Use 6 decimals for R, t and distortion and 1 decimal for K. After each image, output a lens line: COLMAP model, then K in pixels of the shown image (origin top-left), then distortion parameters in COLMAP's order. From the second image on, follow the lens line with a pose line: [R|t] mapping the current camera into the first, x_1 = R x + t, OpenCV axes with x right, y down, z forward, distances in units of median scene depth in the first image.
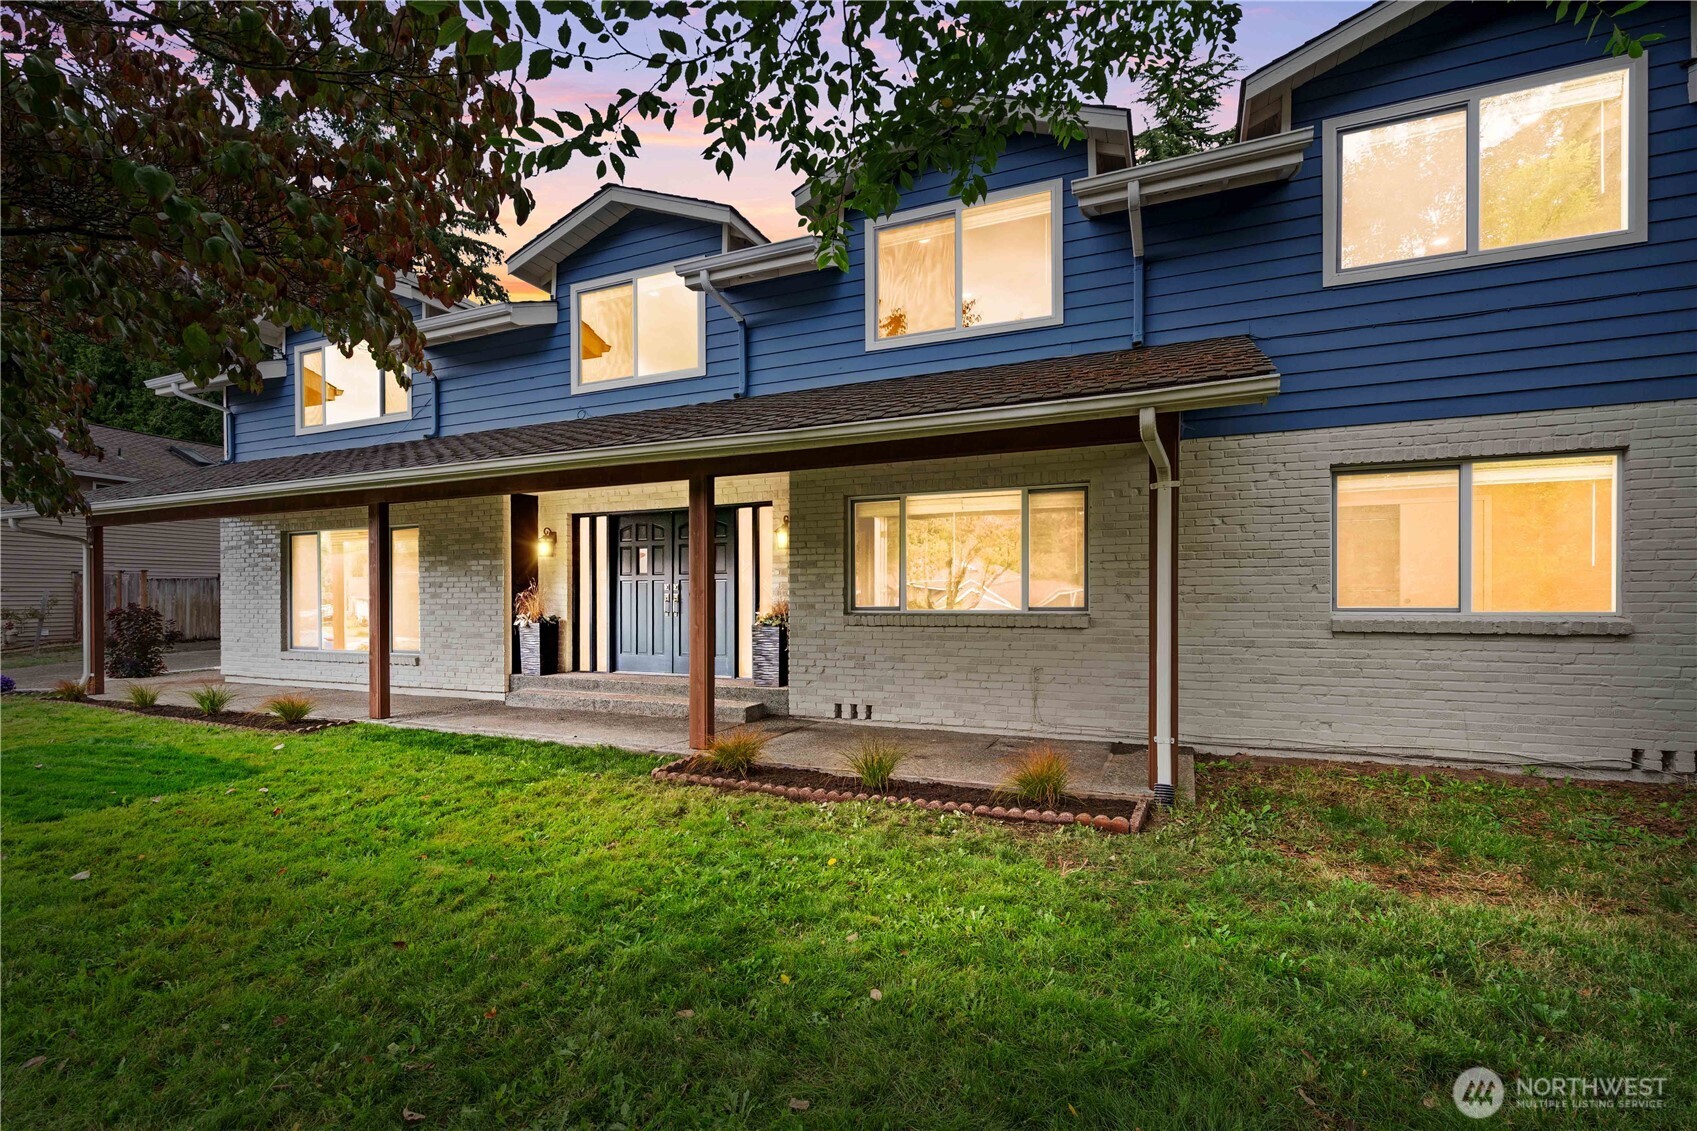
lens RADIAL K [[787.9, 0, 812.7], [0, 787.9, 606.3], [0, 0, 1]] dist [-0.001400, -0.000041]
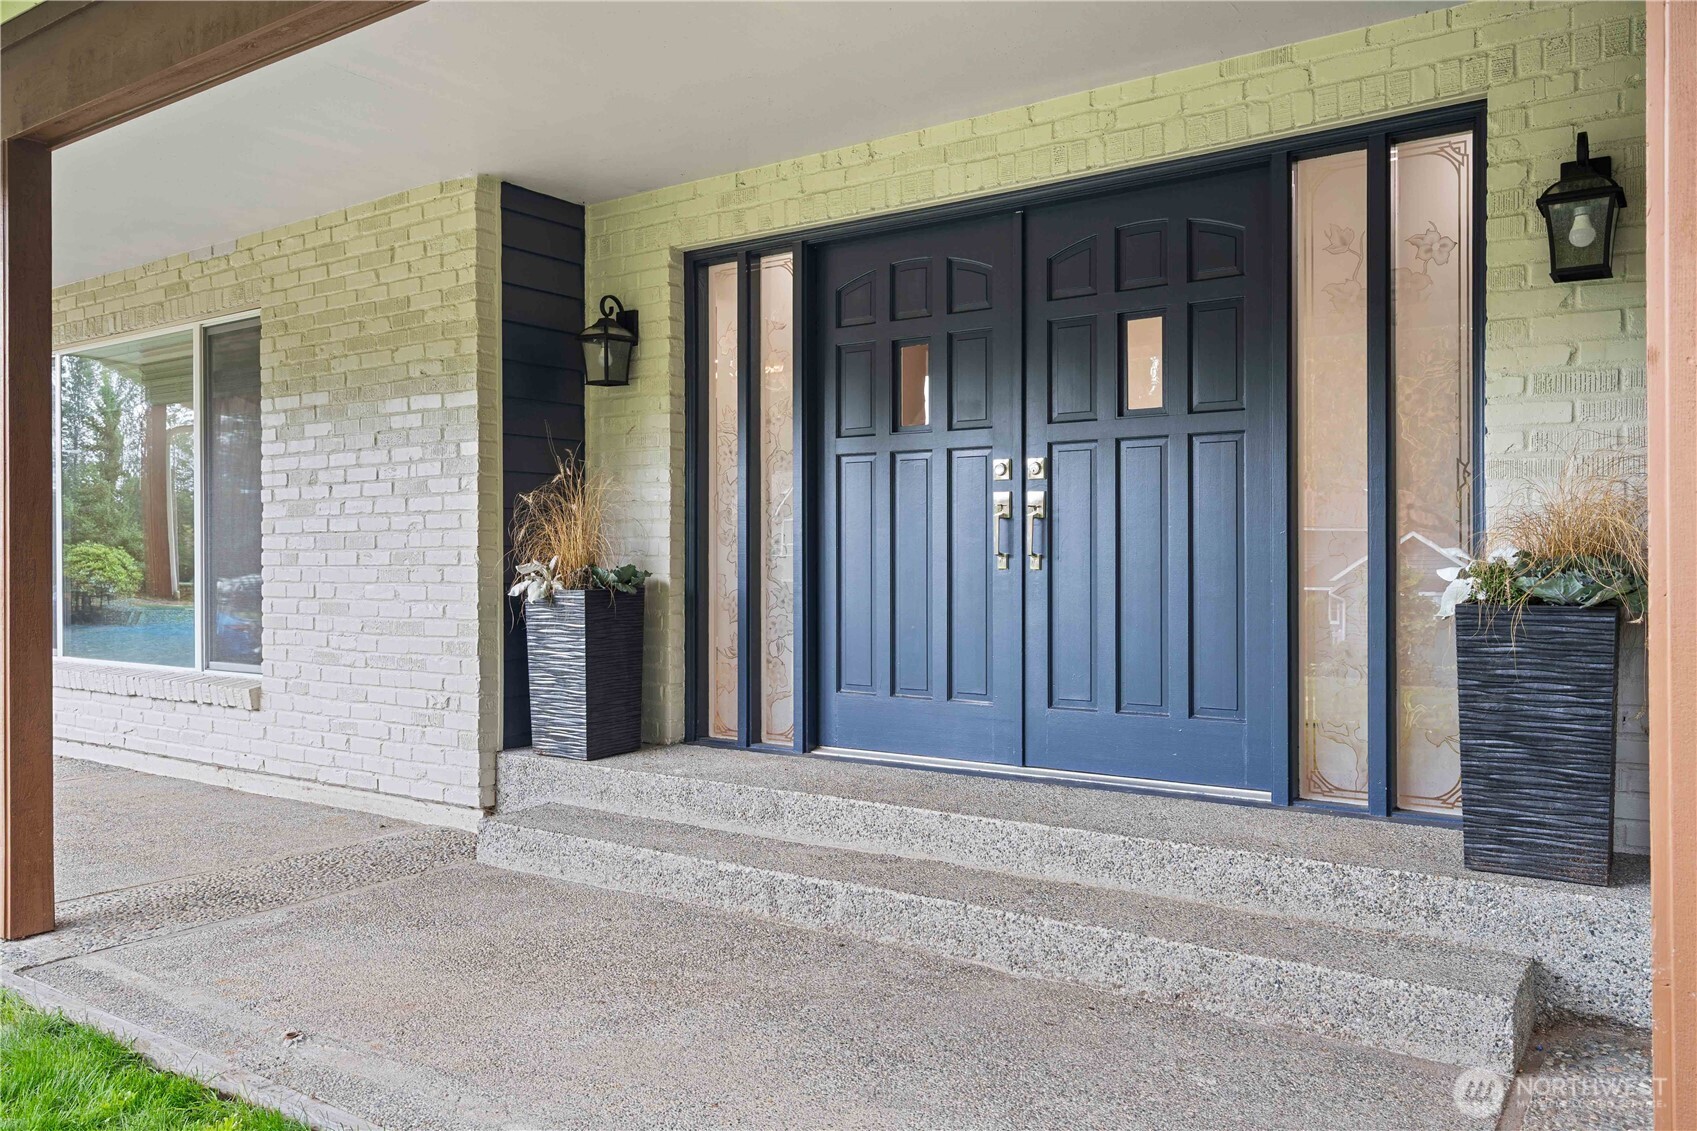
lens RADIAL K [[1258.1, 0, 848.7], [0, 1258.1, 565.2], [0, 0, 1]] dist [-0.000408, -0.000183]
pose [[0.987576, 0.002041, -0.157126, -0.162847], [-0.002078, 0.999998, -0.000074, 0.010945], [0.157126, 0.000399, 0.987579, 0.515877]]
